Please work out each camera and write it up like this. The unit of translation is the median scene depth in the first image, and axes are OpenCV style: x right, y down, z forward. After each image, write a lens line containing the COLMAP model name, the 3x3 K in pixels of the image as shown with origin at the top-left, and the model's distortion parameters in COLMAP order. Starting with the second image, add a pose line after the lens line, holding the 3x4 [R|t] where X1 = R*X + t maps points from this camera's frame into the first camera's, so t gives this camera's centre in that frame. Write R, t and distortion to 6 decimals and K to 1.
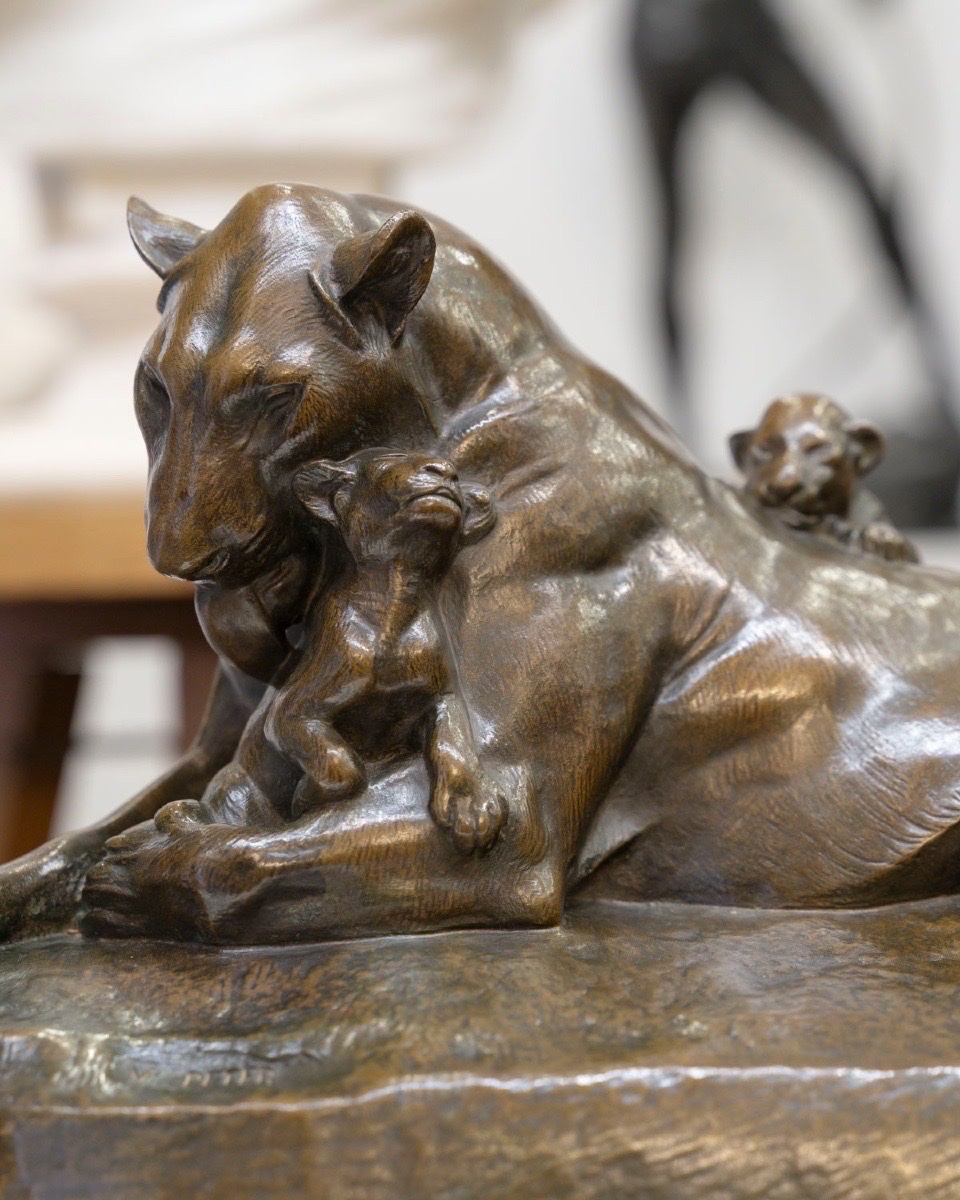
lens RADIAL K [[2795.7, 0, 479.1], [0, 2795.7, 599.5], [0, 0, 1]] dist [-0.036643, 0.000000]
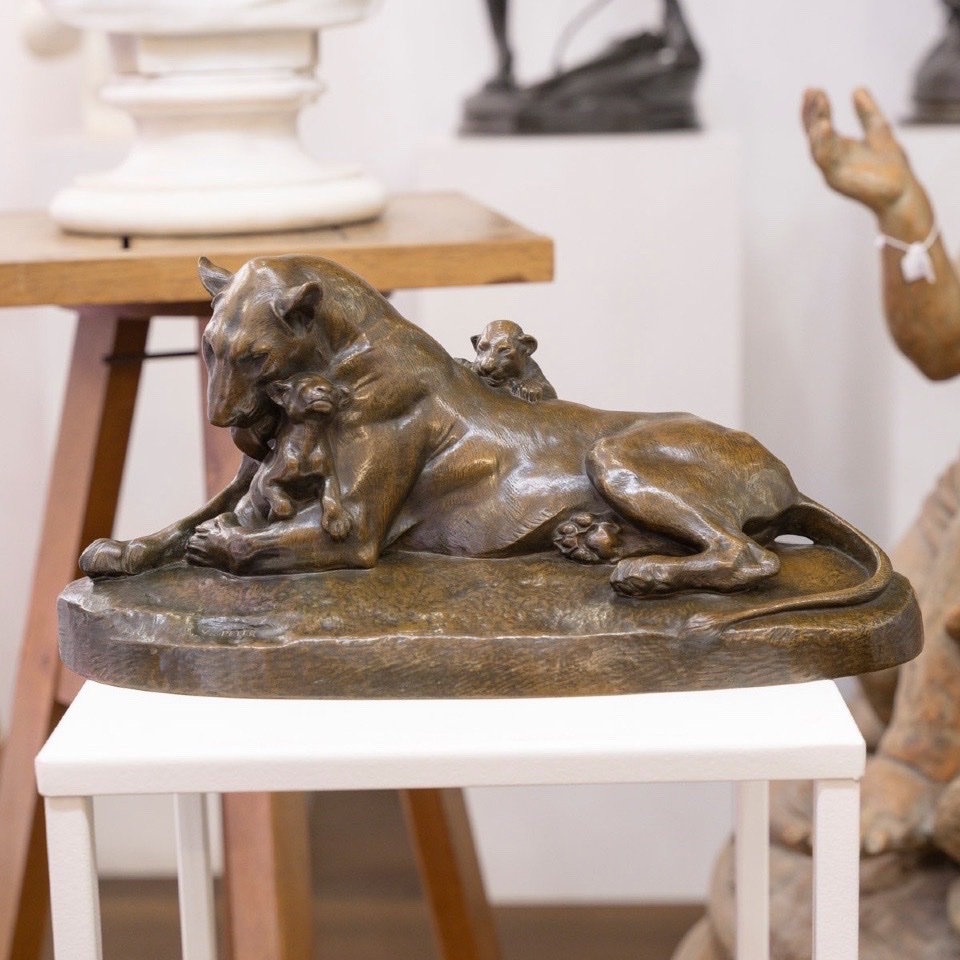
lens RADIAL K [[1816.0, 0, 480.0], [0, 1816.0, 479.1], [0, 0, 1]] dist [0.058017, 0.000000]
pose [[0.999735, 0.005928, -0.022225, 0.157624], [-0.002241, 0.986724, 0.162388, -0.224952], [0.022893, -0.162295, 0.986477, -0.584685]]
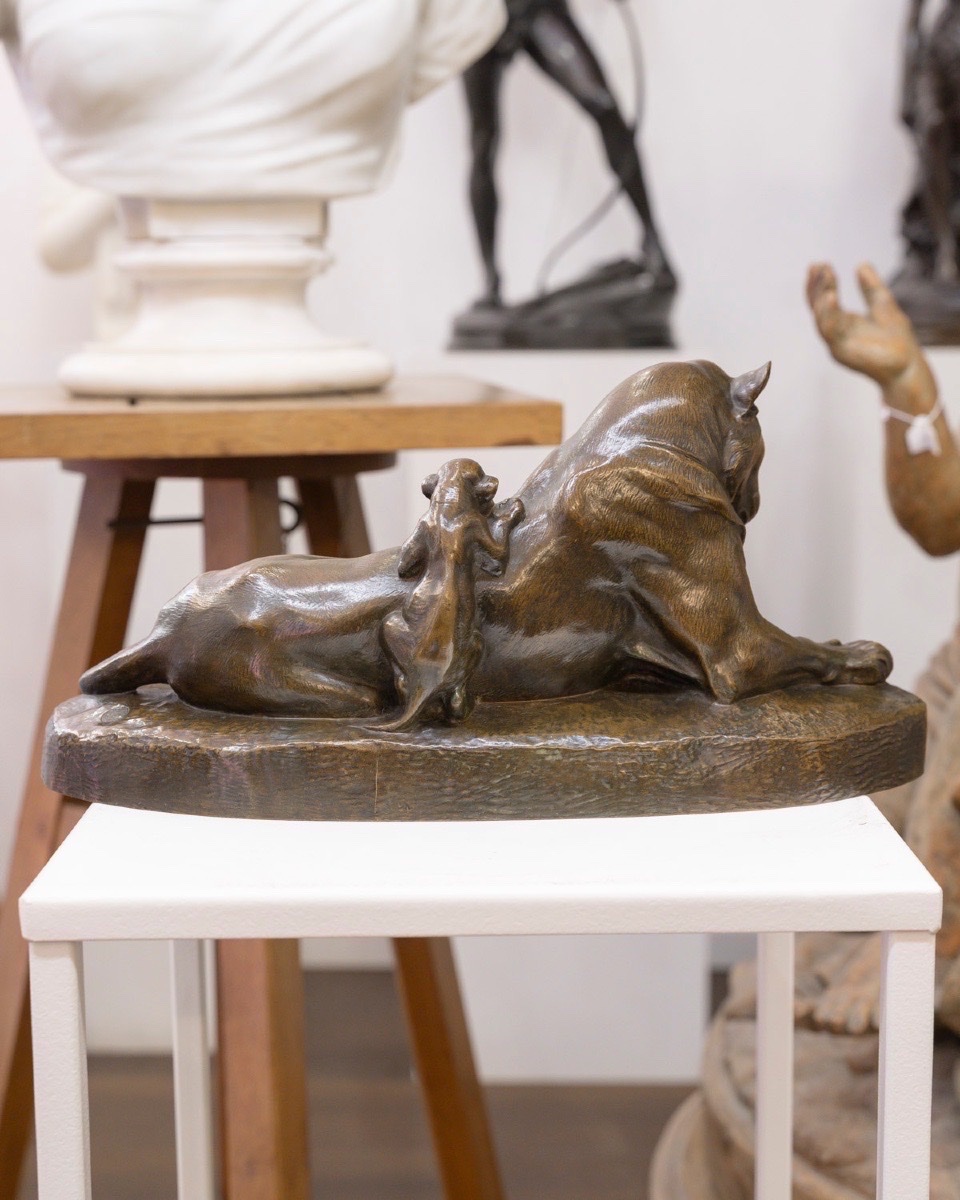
lens RADIAL K [[1683.3, 0, 481.8], [0, 1683.3, 602.8], [0, 0, 1]] dist [0.047447, 0.000000]
pose [[0.999805, 0.017927, -0.008241, 0.128741], [-0.016879, 0.993423, 0.113254, -0.163160], [0.010217, -0.113093, 0.993532, -0.456132]]
